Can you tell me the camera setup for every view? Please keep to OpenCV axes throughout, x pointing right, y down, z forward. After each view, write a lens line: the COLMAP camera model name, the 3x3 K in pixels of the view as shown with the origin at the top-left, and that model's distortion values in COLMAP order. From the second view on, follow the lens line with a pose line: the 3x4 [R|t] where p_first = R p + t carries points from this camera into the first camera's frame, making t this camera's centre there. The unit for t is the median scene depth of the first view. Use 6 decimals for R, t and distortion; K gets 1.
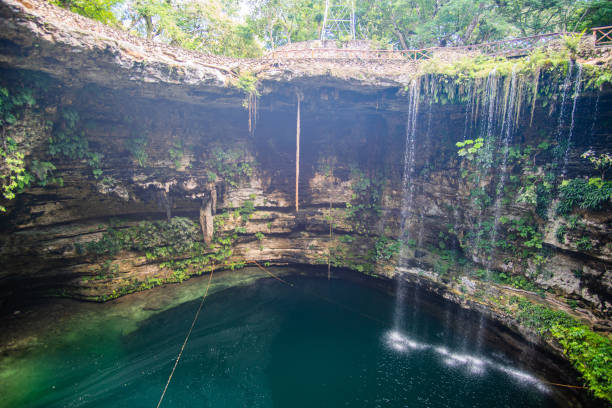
lens RADIAL K [[322.5, 0, 314.3], [0, 322.5, 204.6], [0, 0, 1]] dist [-0.022359, 0.000589]
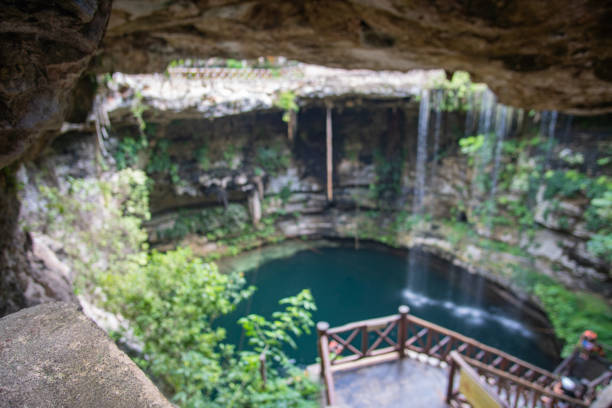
lens RADIAL K [[322.5, 0, 314.3], [0, 322.5, 204.6], [0, 0, 1]] dist [-0.022359, 0.000589]
pose [[0.996539, -0.040079, -0.072824, -0.024037], [0.048292, 0.992217, 0.114776, -0.095384], [0.067657, -0.117895, 0.990719, -0.209750]]
